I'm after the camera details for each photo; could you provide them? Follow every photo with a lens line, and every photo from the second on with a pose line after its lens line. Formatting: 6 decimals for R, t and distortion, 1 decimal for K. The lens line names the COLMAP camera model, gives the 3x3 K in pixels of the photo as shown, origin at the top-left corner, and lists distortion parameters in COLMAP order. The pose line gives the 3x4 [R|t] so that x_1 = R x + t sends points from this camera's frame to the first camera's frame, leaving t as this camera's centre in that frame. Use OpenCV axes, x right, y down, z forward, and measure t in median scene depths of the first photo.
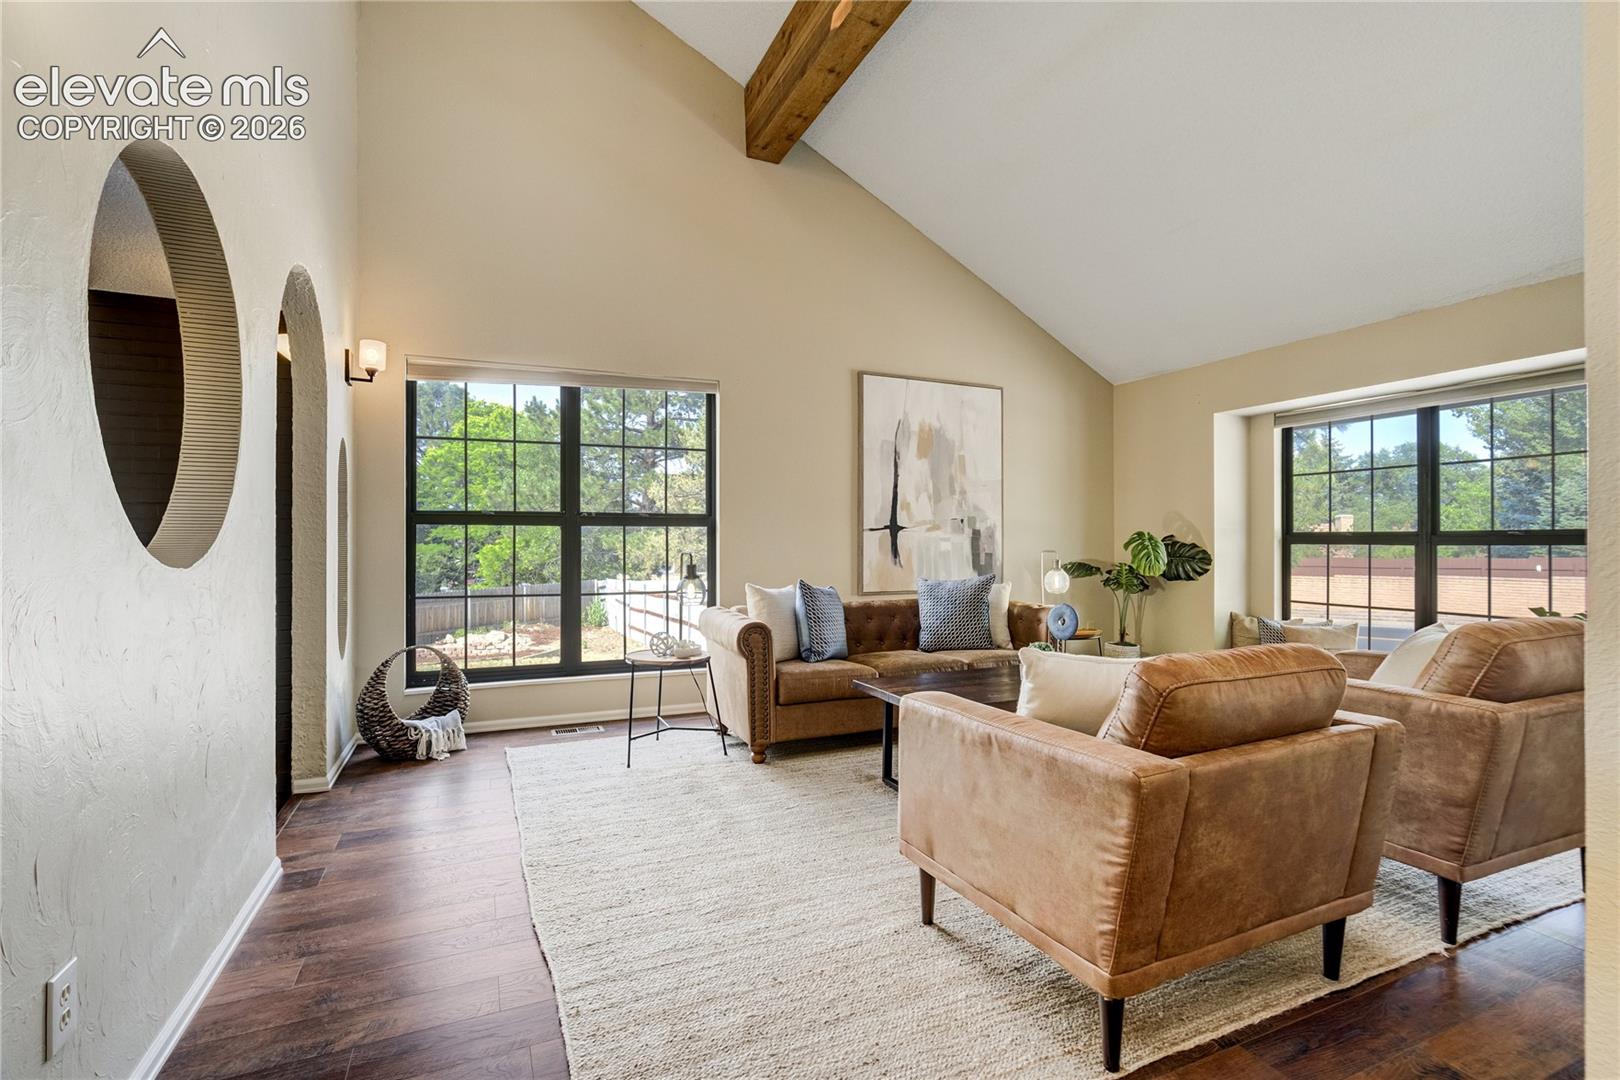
lens RADIAL K [[738.0, 0, 810.0], [0, 738.0, 540.0], [0, 0, 1]] dist [0.000406, 0.000523]
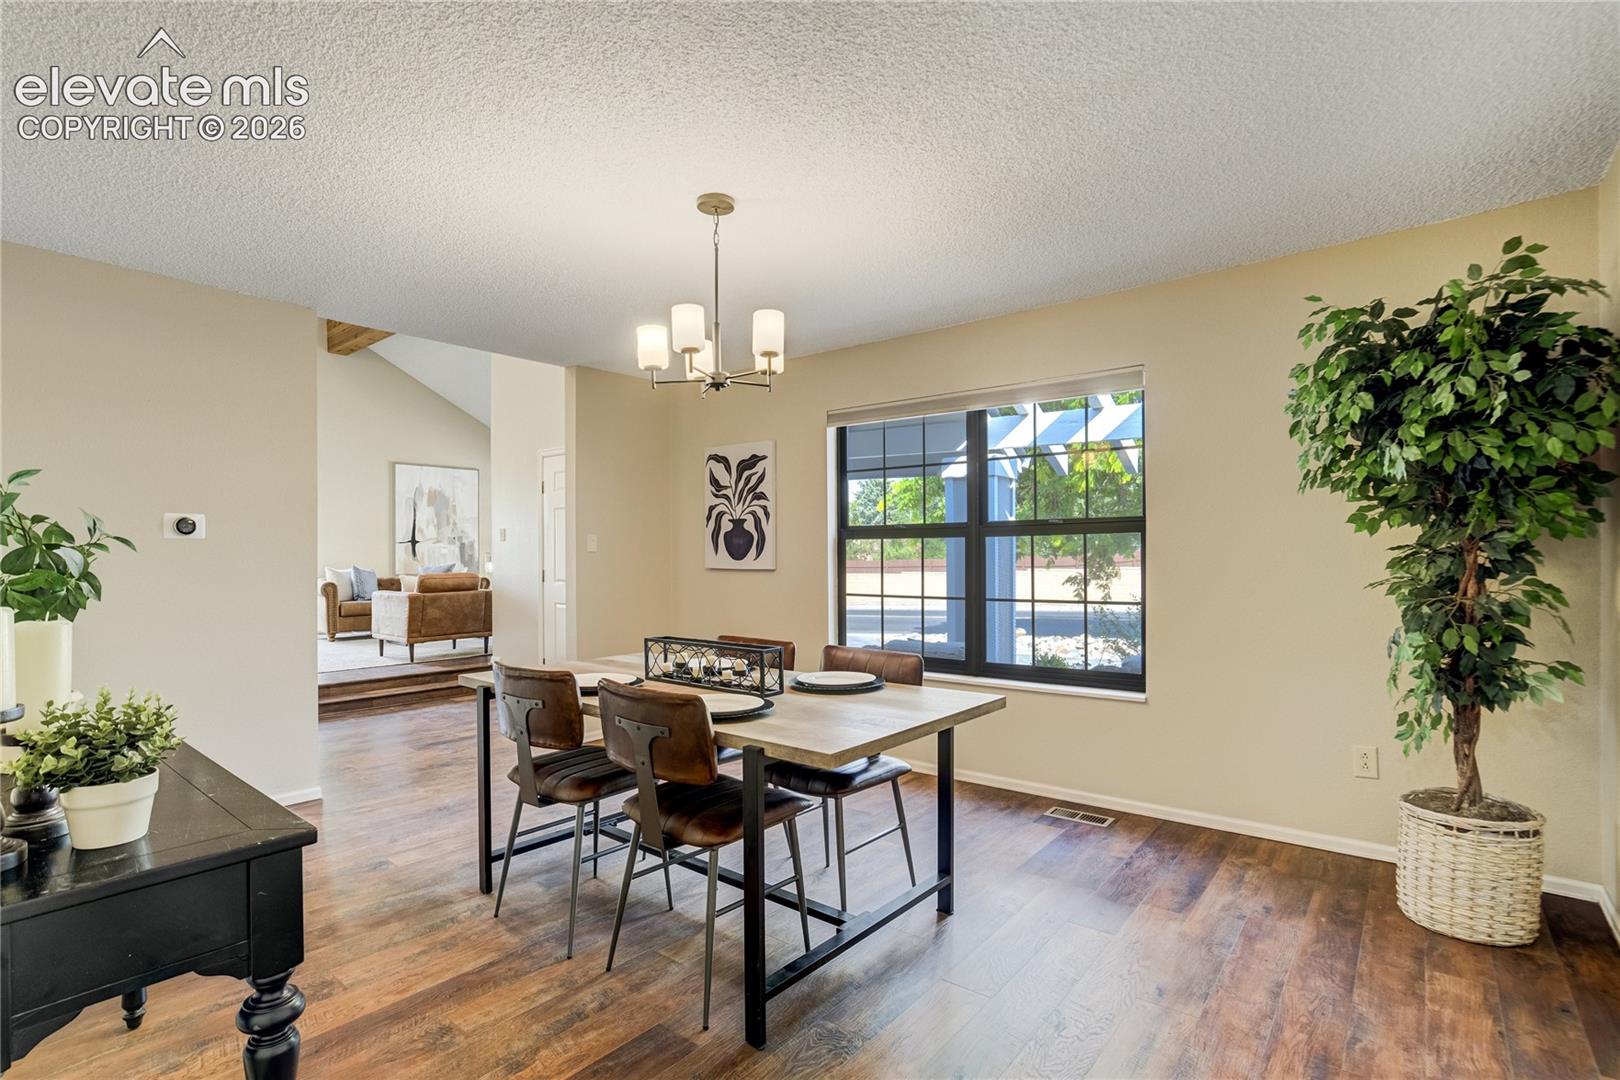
lens RADIAL K [[788.1, 0, 810.0], [0, 788.1, 540.0], [0, 0, 1]] dist [-0.000239, 0.000113]
pose [[0.893414, 0.004066, 0.449216, 0.112263], [-0.003440, 0.999992, -0.002210, -0.019904], [-0.449221, 0.000429, 0.893421, -1.329634]]
